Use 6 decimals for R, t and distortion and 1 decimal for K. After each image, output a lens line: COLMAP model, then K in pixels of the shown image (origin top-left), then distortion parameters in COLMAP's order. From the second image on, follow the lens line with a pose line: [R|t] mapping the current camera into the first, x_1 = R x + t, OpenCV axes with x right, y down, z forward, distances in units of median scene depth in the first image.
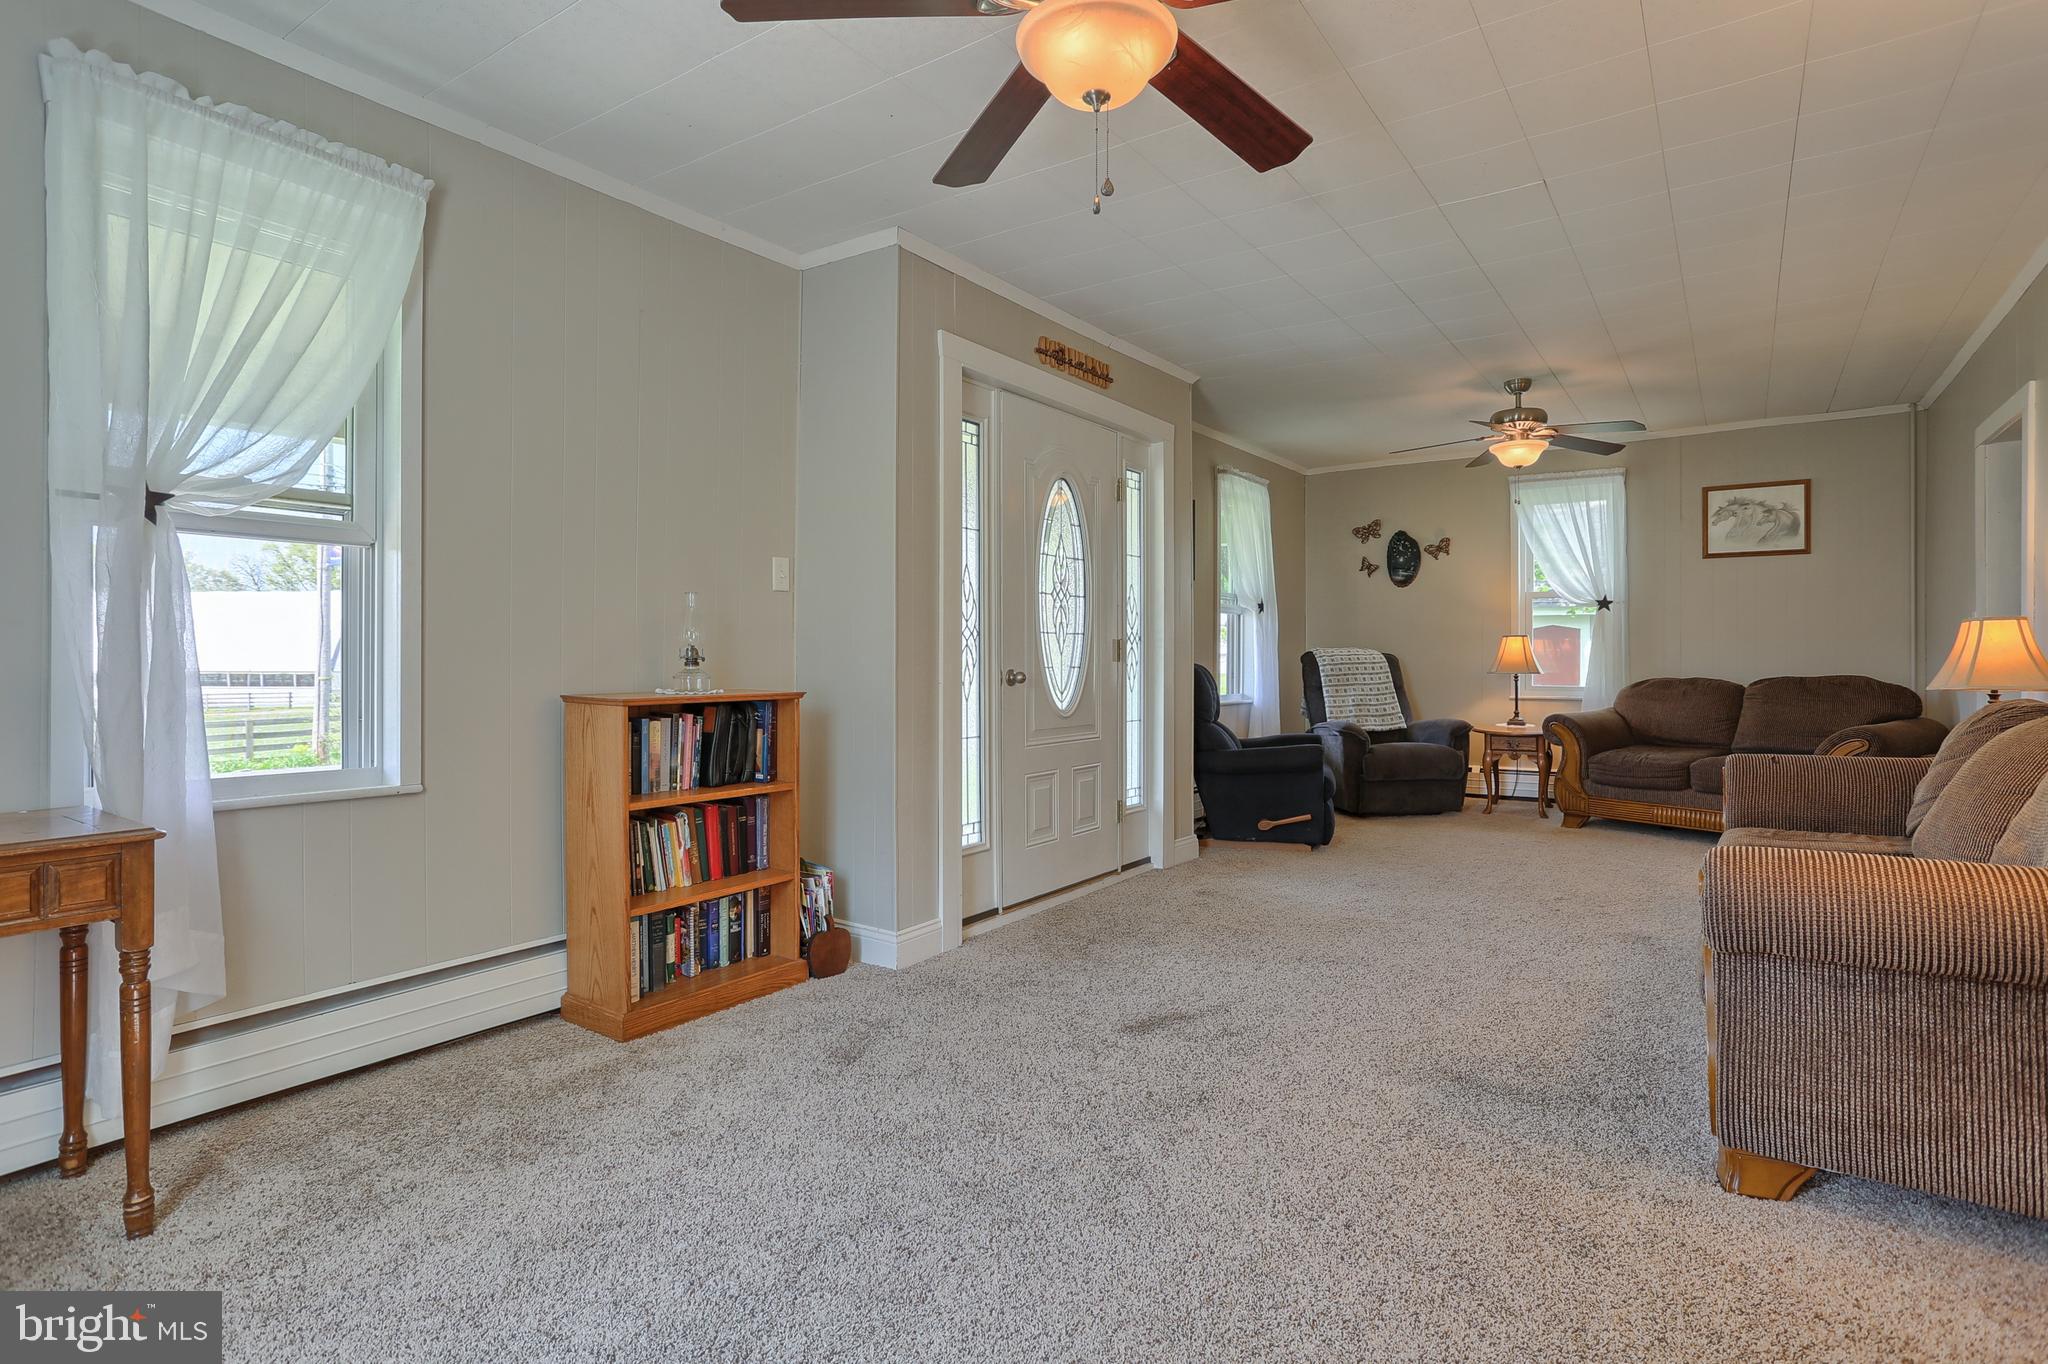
lens RADIAL K [[1038.6, 0, 1033.3], [0, 1038.6, 659.9], [0, 0, 1]] dist [-0.058760, 0.041510]
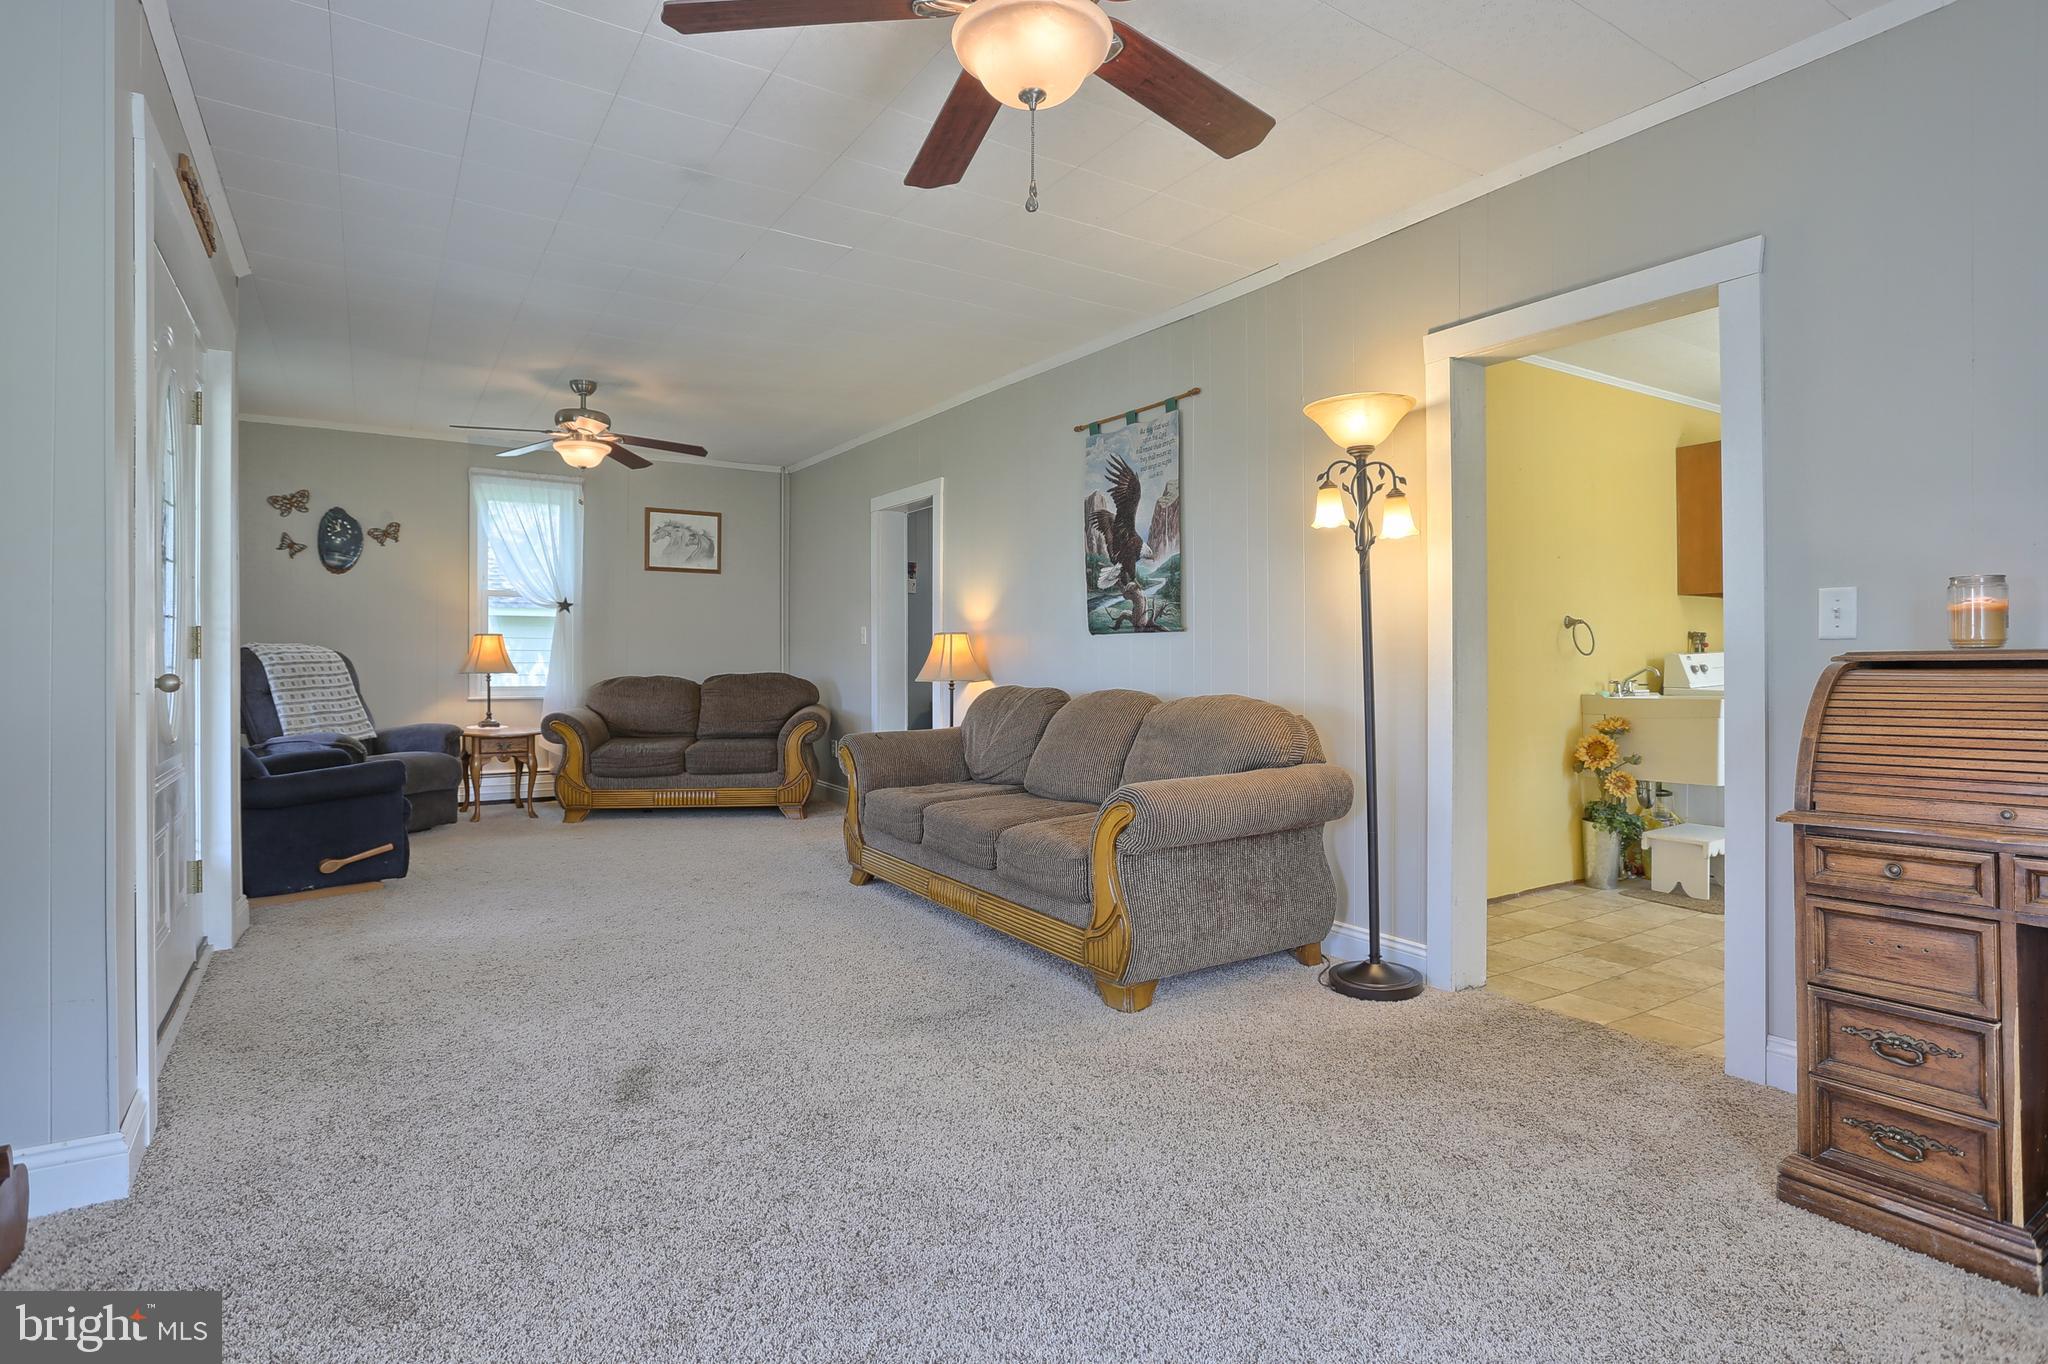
lens RADIAL K [[1038.6, 0, 1033.3], [0, 1038.6, 659.9], [0, 0, 1]] dist [-0.058760, 0.041510]
pose [[0.383037, 0.004113, 0.923724, -0.242141], [-0.003489, 0.999989, -0.003005, 0.001861], [-0.923726, -0.002071, 0.383047, 0.171279]]
